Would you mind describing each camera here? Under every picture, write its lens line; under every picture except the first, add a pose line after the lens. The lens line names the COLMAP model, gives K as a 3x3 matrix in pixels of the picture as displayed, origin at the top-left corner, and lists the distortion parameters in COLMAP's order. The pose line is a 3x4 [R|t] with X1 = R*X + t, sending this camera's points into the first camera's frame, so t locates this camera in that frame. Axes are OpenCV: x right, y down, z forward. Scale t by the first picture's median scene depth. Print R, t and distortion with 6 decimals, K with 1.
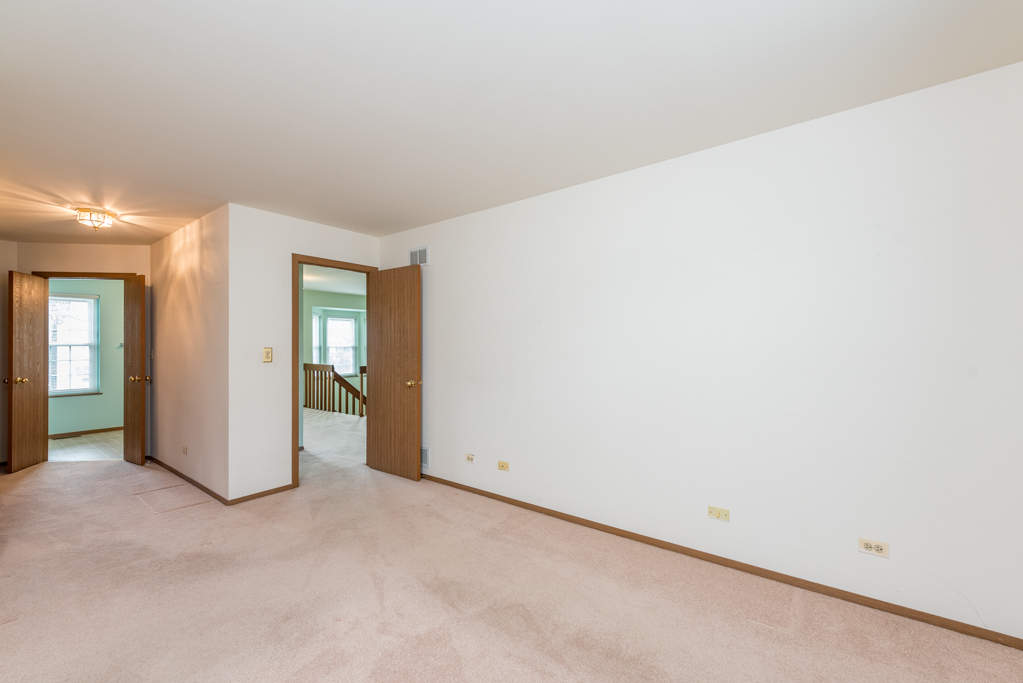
lens RADIAL K [[419.8, 0, 518.2], [0, 419.8, 342.0], [0, 0, 1]] dist [0.002880, 0.000182]
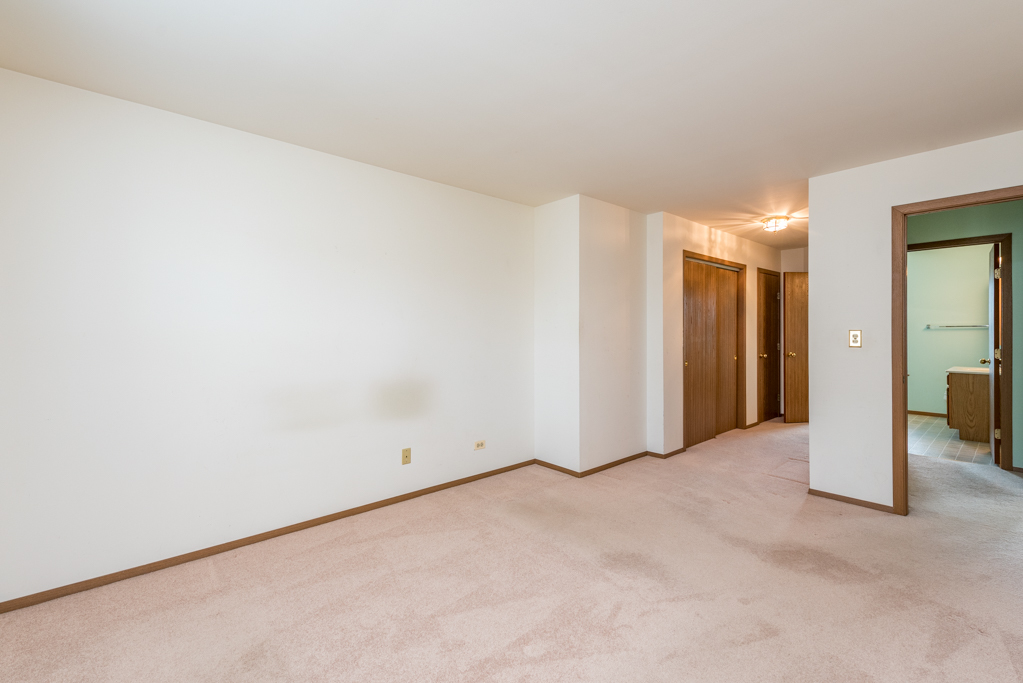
lens RADIAL K [[435.5, 0, 510.3], [0, 435.5, 325.8], [0, 0, 1]] dist [-0.001974, -0.000519]
pose [[-0.170984, -0.004194, -0.985265, 0.424662], [0.008096, 0.999951, -0.005661, 0.005270], [0.985240, -0.008944, -0.170942, 0.514207]]
